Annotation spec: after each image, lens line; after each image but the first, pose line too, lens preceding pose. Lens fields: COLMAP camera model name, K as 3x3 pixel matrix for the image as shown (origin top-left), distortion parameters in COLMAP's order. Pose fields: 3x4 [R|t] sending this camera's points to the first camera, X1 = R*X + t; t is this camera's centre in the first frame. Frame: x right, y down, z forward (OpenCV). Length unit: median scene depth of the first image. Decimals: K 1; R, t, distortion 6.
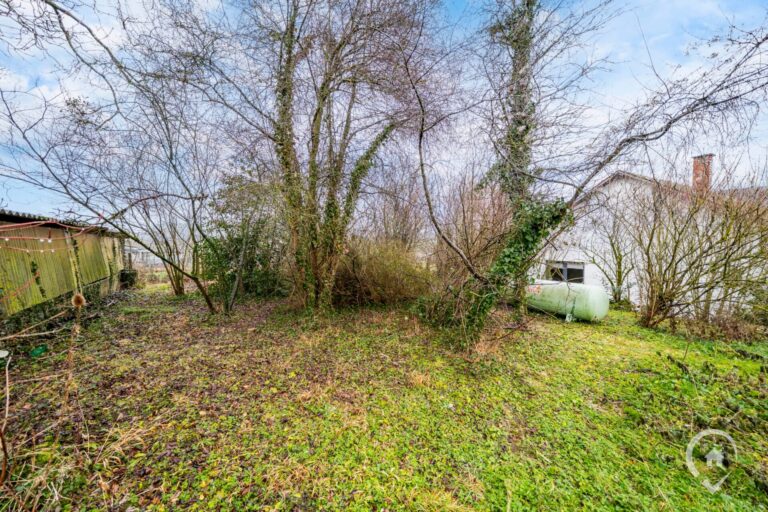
lens RADIAL K [[258.1, 0, 381.4], [0, 258.1, 256.4], [0, 0, 1]] dist [0.000158, 0.000041]
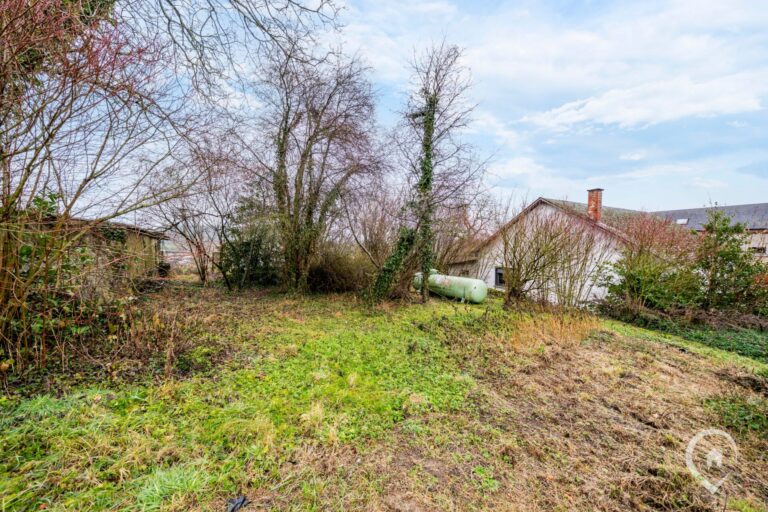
lens RADIAL K [[258.1, 0, 381.4], [0, 258.1, 256.4], [0, 0, 1]] dist [0.000158, 0.000041]
pose [[0.999606, 0.026922, -0.007968, 0.244585], [-0.027077, 0.999433, -0.020007, 0.020624], [0.007425, 0.020215, 0.999768, -0.516920]]
